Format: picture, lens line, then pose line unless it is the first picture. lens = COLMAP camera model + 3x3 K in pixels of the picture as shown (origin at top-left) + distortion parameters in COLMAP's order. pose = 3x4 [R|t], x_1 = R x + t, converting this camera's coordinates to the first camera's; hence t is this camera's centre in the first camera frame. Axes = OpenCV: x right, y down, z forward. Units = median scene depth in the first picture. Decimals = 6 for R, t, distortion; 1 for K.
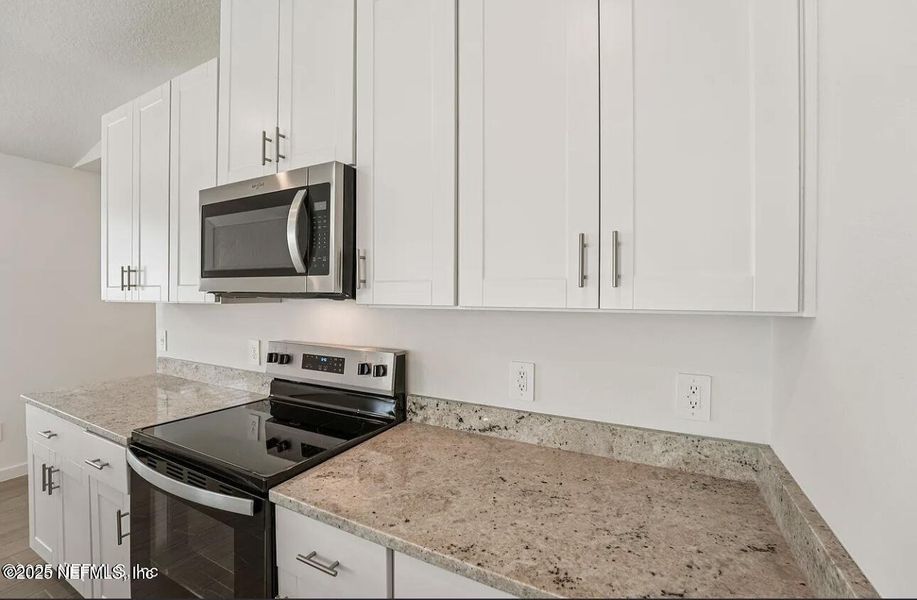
lens RADIAL K [[372.6, 0, 458.5], [0, 372.6, 300.0], [0, 0, 1]] dist [0.000337, 0.000015]
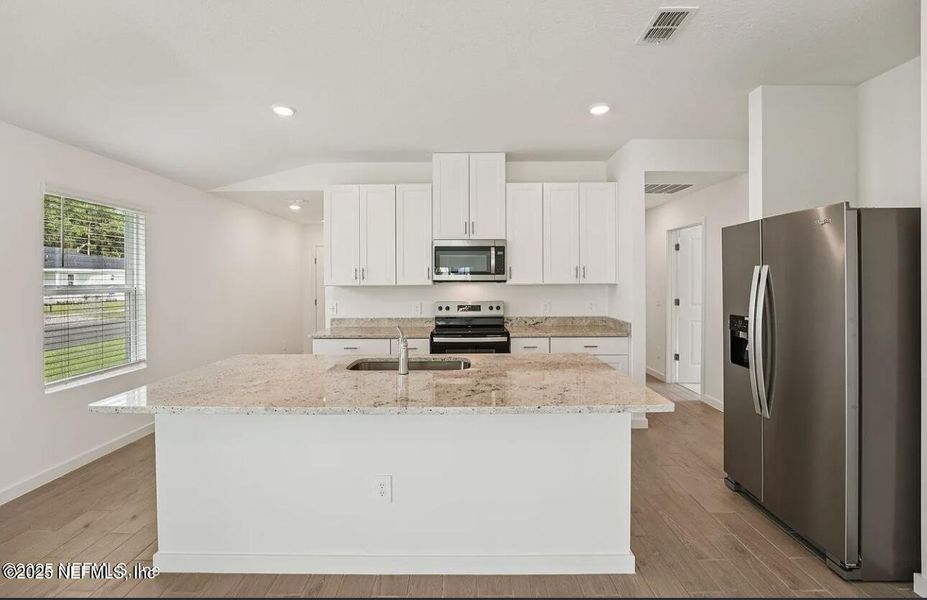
lens RADIAL K [[382.4, 0, 460.9], [0, 382.4, 281.7], [0, 0, 1]] dist [0.000232, -0.000033]
pose [[0.895063, -0.018062, 0.445573, -1.941403], [0.017343, 0.999833, 0.005693, -0.028775], [-0.445602, 0.002632, 0.895228, -1.597949]]
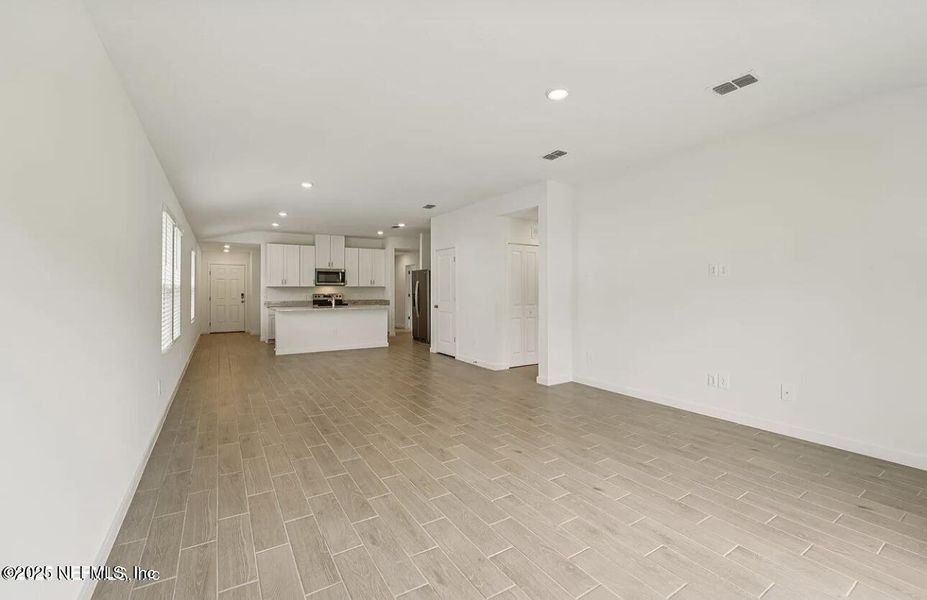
lens RADIAL K [[382.4, 0, 460.9], [0, 382.4, 281.7], [0, 0, 1]] dist [0.000232, -0.000033]
pose [[0.494914, 0.015853, 0.868797, -5.821709], [0.015296, 0.999520, -0.026951, 0.158646], [-0.868807, 0.026627, 0.494434, -4.920843]]
